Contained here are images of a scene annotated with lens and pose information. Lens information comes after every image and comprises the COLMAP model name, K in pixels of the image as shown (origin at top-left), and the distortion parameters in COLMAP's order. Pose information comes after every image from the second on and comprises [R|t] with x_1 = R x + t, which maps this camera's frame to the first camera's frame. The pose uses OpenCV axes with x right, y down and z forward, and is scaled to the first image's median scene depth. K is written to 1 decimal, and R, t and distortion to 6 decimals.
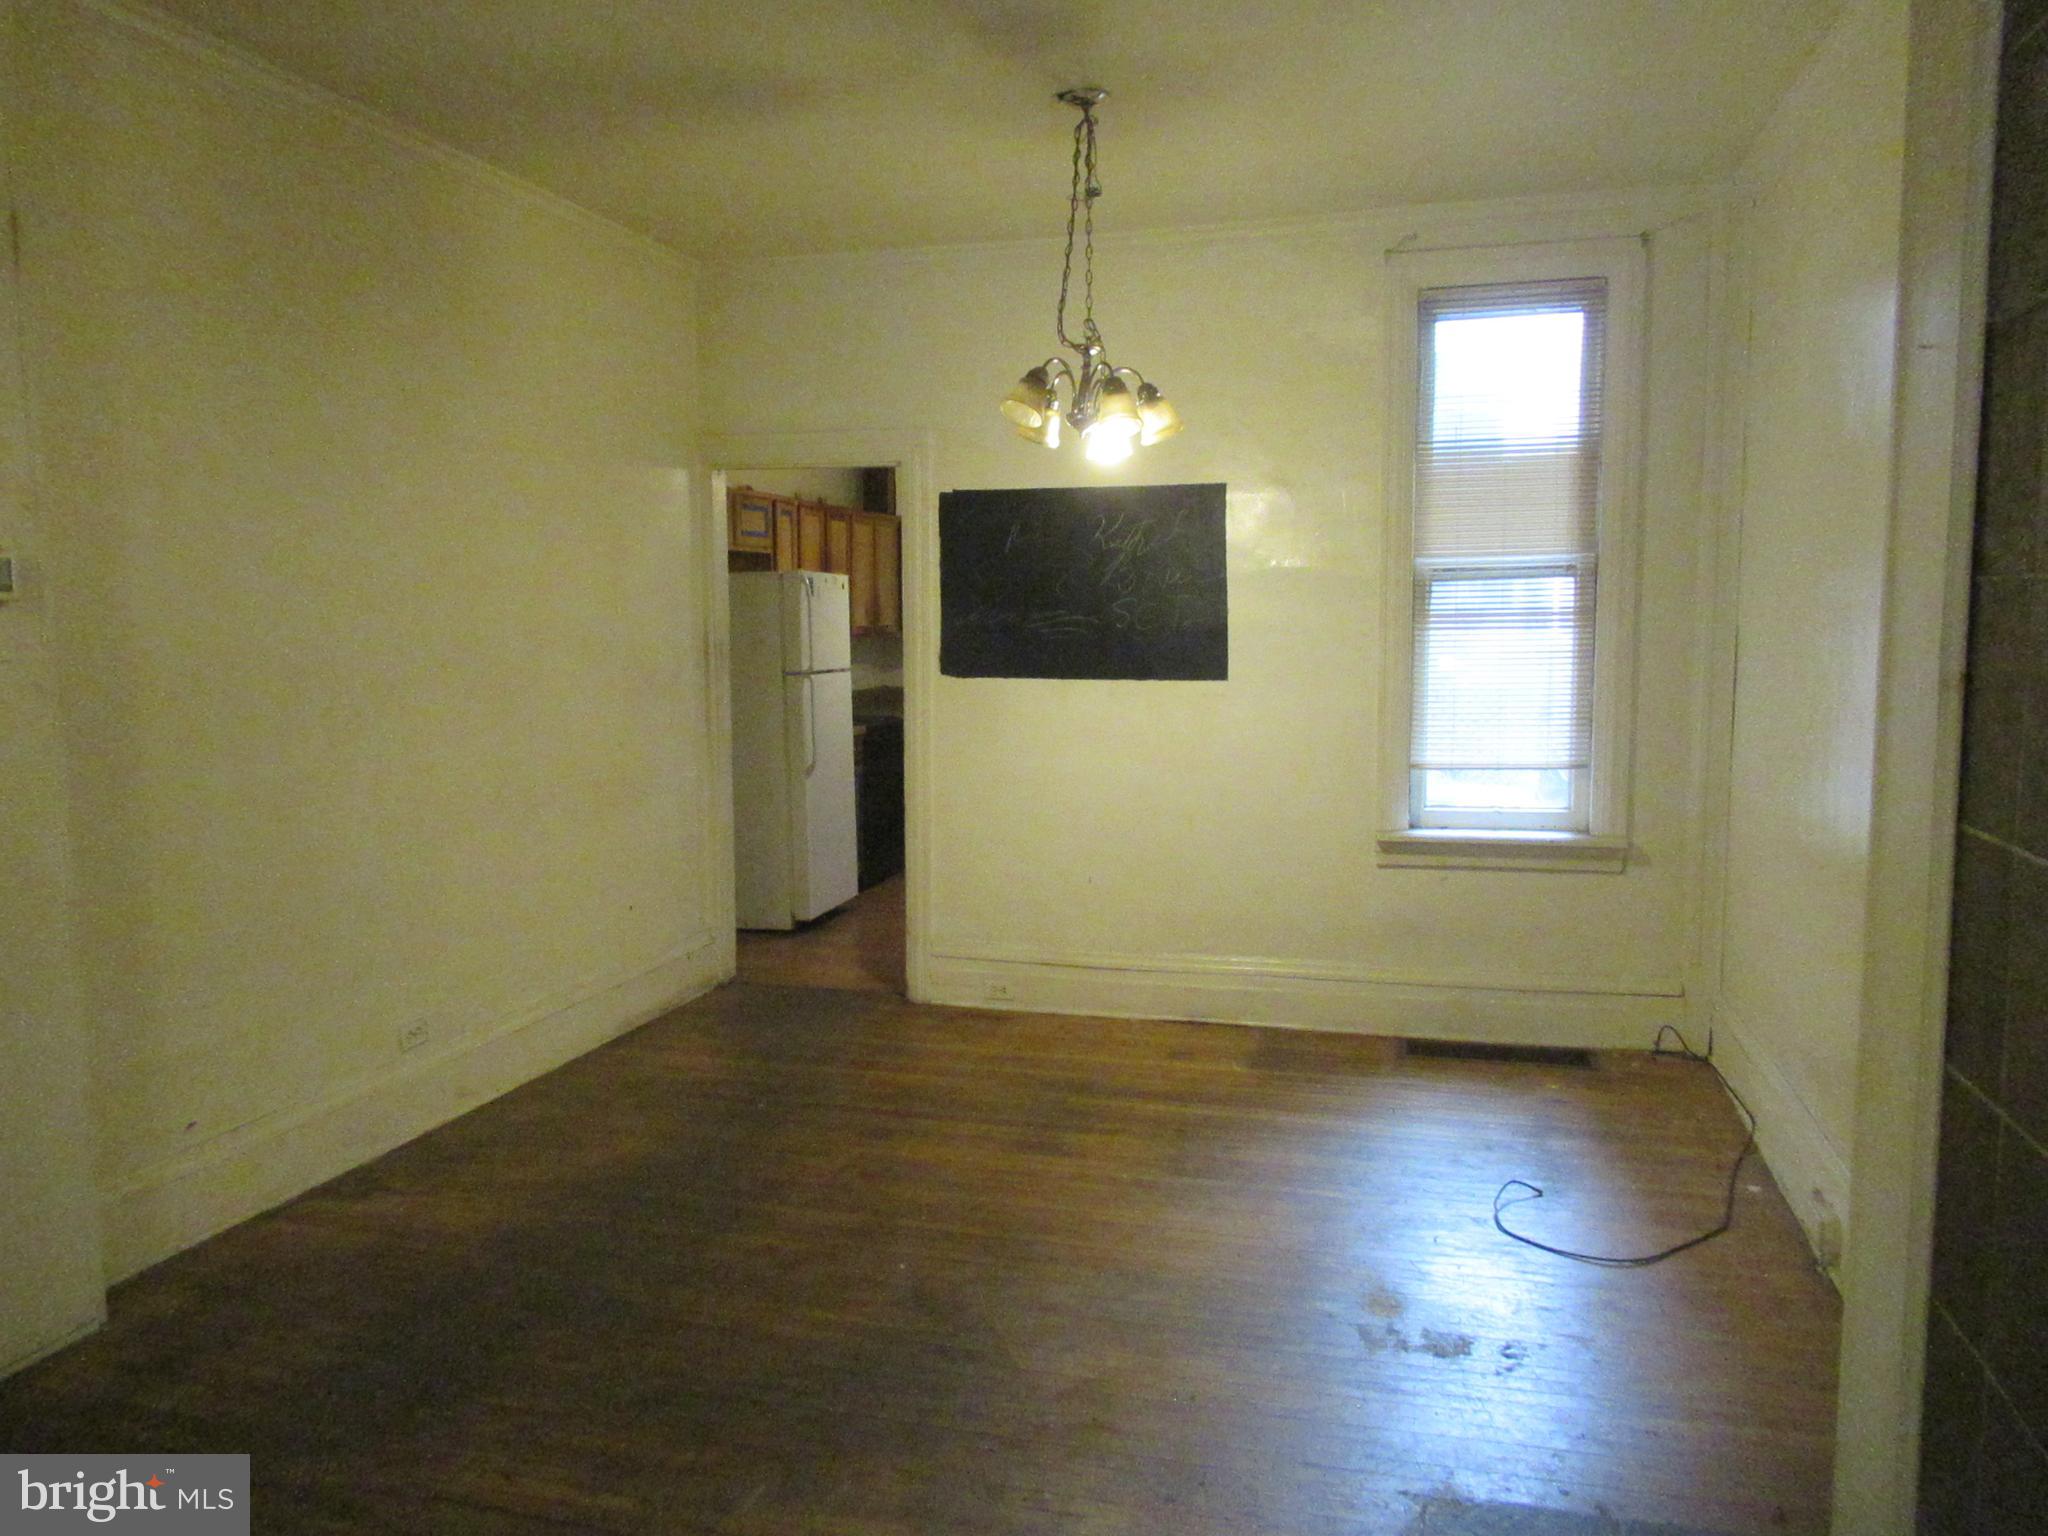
lens RADIAL K [[1499.2, 0, 1026.1], [0, 1499.2, 762.9], [0, 0, 1]] dist [-0.009652, -0.005707]
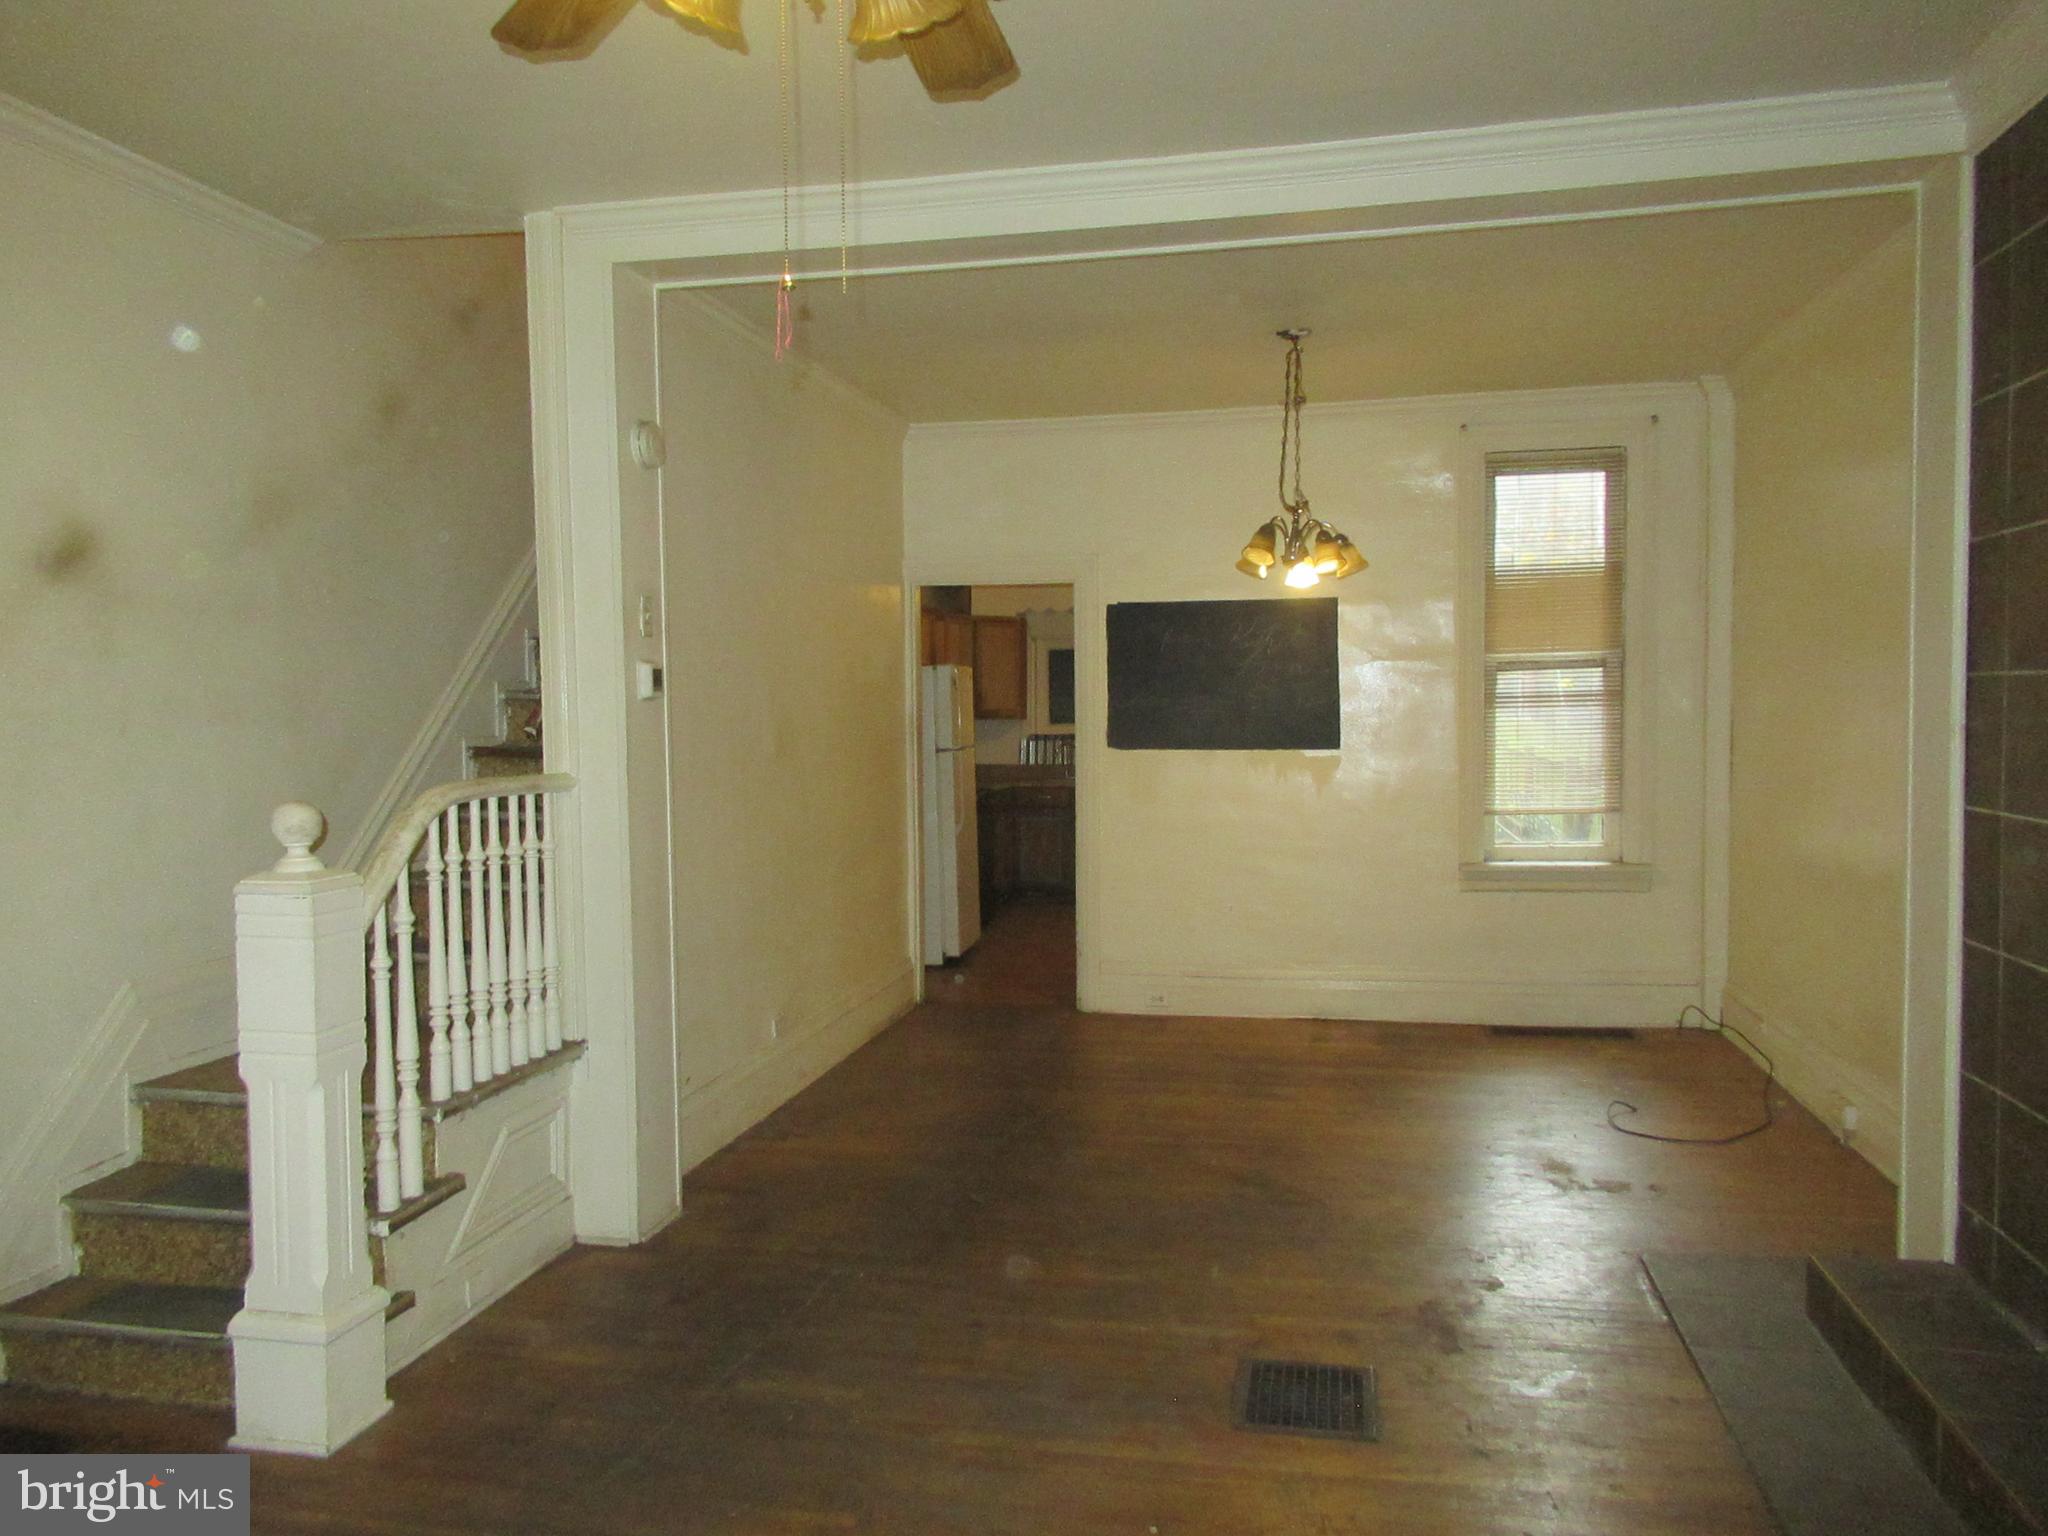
lens RADIAL K [[1499.2, 0, 1019.9], [0, 1499.2, 771.7], [0, 0, 1]] dist [-0.009652, -0.005707]
pose [[0.997603, -0.012678, 0.068023, -0.245544], [0.015980, 0.998709, -0.048220, 0.023615], [-0.067324, 0.049192, 0.996518, -0.282537]]
